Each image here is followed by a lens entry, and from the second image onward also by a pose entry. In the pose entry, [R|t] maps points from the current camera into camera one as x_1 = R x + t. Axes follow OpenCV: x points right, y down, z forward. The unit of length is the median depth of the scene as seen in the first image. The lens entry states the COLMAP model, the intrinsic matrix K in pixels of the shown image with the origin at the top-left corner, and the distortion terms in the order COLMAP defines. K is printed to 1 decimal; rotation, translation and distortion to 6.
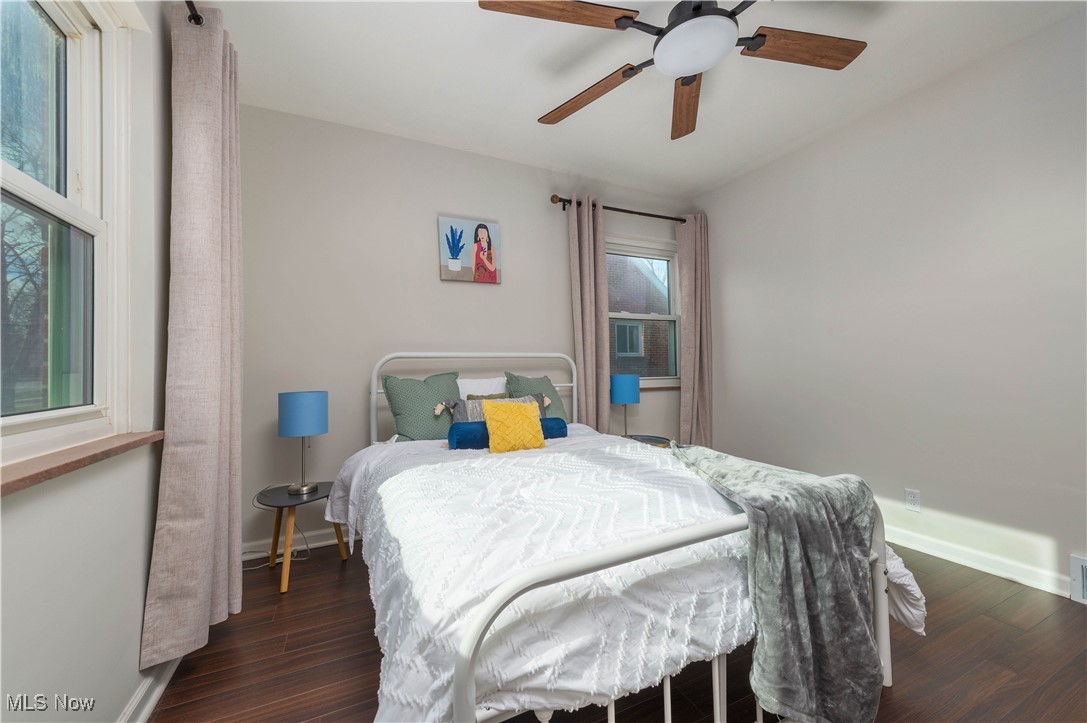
lens RADIAL K [[425.4, 0, 556.7], [0, 425.4, 362.4], [0, 0, 1]] dist [0.000474, 0.000123]
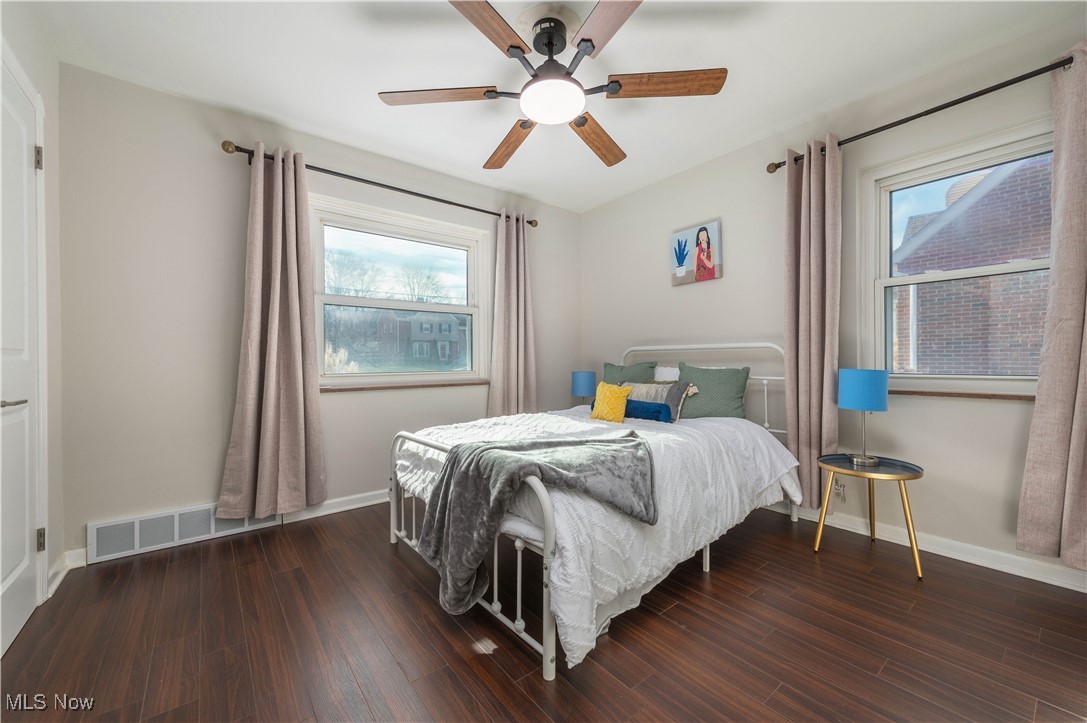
lens RADIAL K [[425.4, 0, 556.7], [0, 425.4, 362.4], [0, 0, 1]] dist [0.000474, 0.000123]
pose [[0.224820, 0.011468, -0.974333, 0.815484], [0.011740, 0.999826, 0.014477, 0.002144], [0.974330, -0.014694, 0.224647, 0.385859]]
